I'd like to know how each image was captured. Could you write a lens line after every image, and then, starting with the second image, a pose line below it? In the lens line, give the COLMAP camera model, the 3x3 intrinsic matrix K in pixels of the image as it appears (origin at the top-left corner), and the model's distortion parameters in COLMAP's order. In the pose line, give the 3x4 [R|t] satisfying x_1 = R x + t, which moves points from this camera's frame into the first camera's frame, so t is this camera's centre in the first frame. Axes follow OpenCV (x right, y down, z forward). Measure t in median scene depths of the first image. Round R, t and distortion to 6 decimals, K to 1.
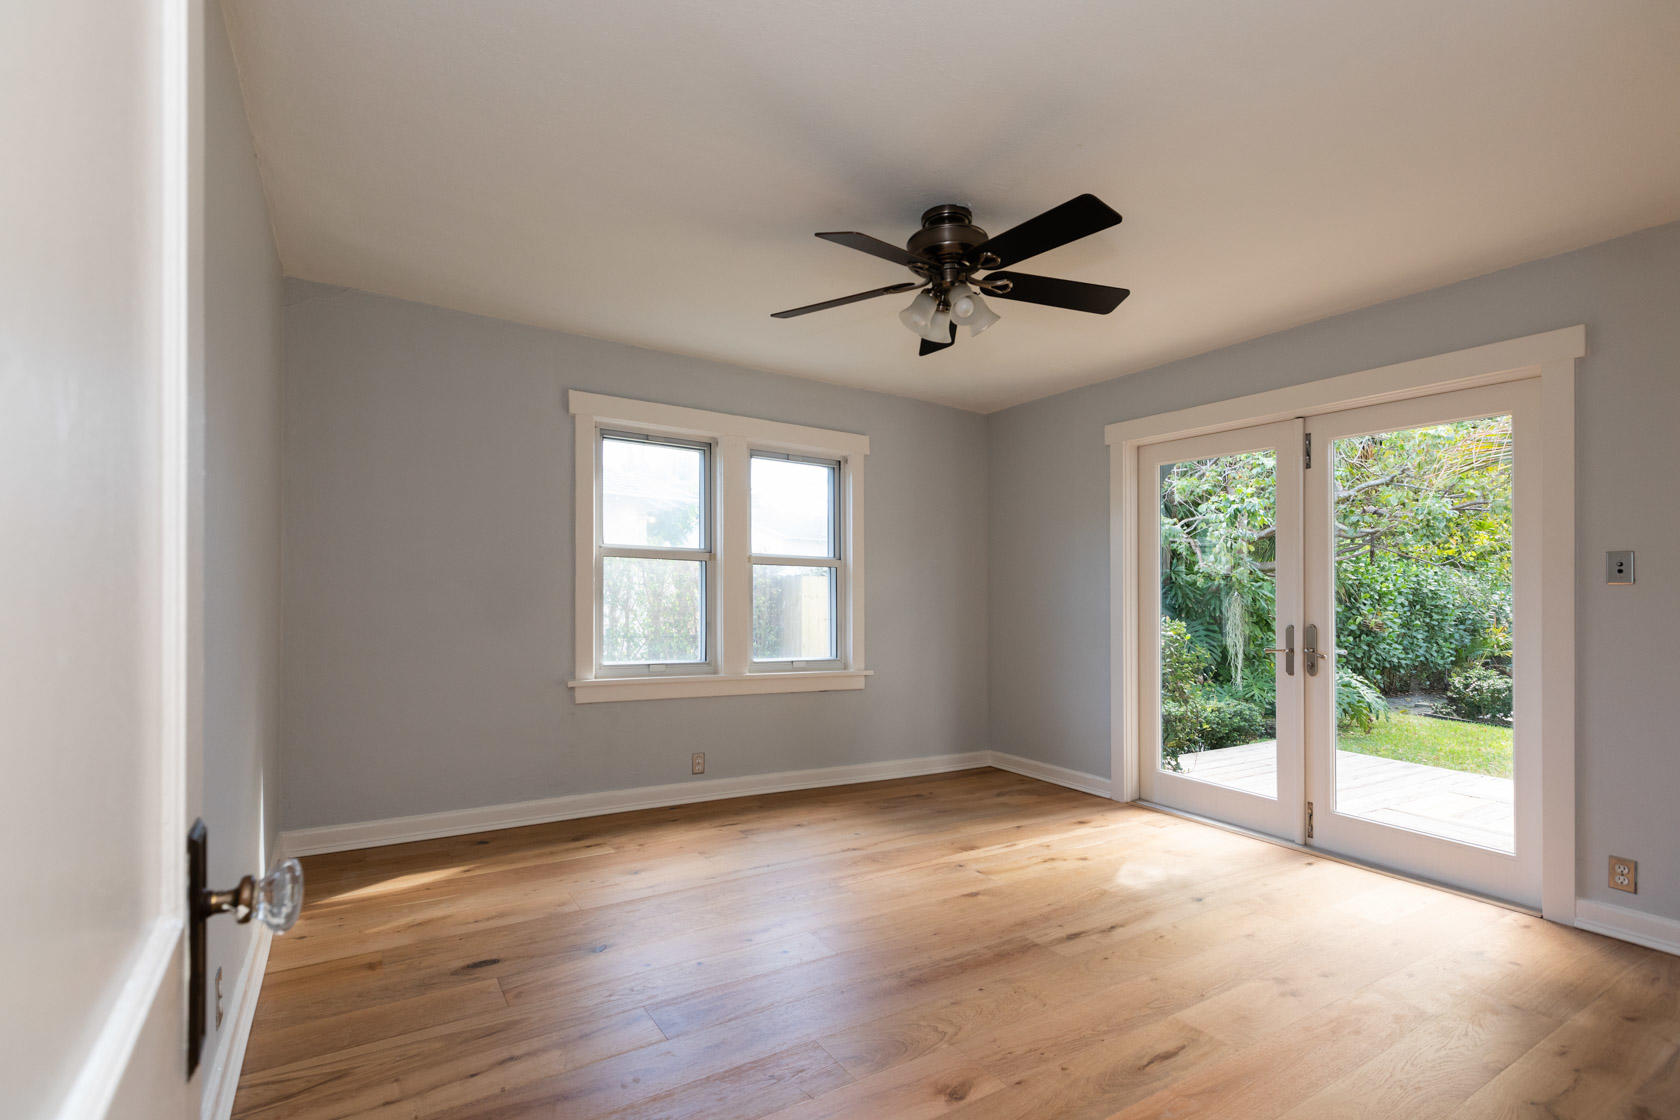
lens RADIAL K [[760.5, 0, 835.1], [0, 760.5, 545.6], [0, 0, 1]] dist [0.001876, -0.000235]
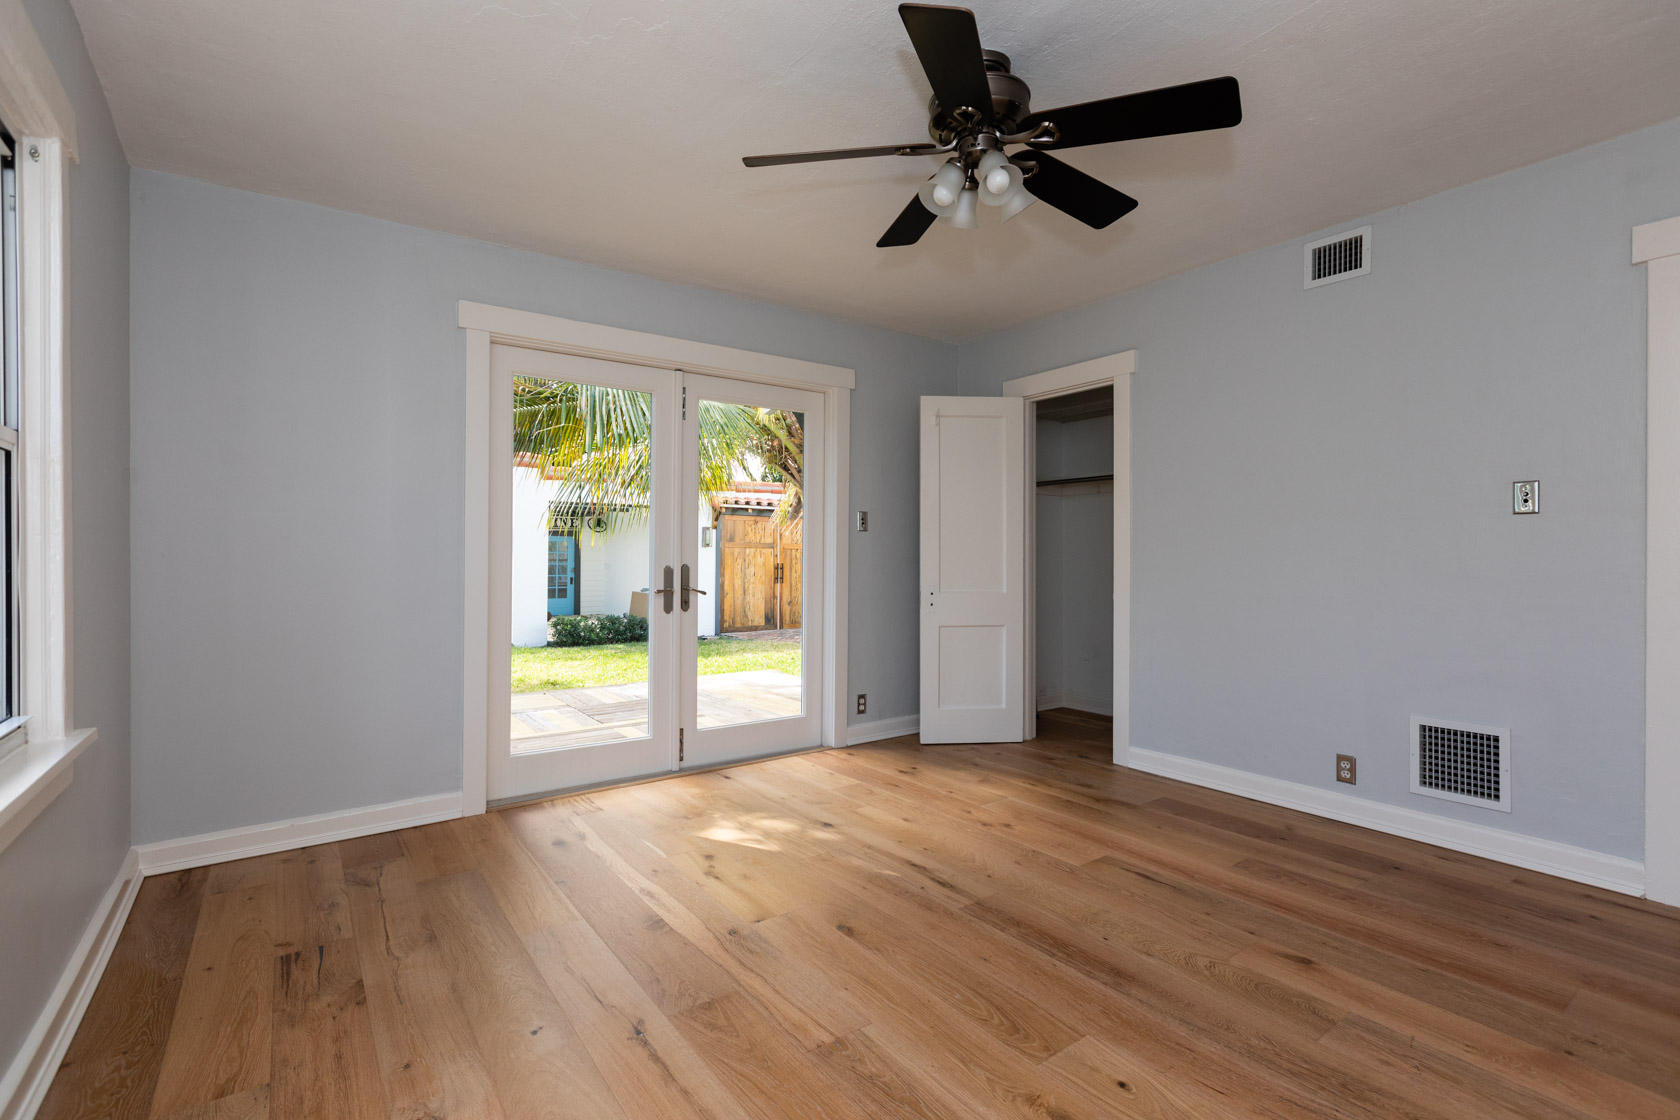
lens RADIAL K [[760.5, 0, 835.1], [0, 760.5, 545.6], [0, 0, 1]] dist [0.001876, -0.000235]
pose [[-0.060265, -0.006585, 0.998161, -0.463753], [-0.070990, 0.997474, 0.002294, 0.061891], [-0.995655, -0.070721, -0.060580, 0.877149]]
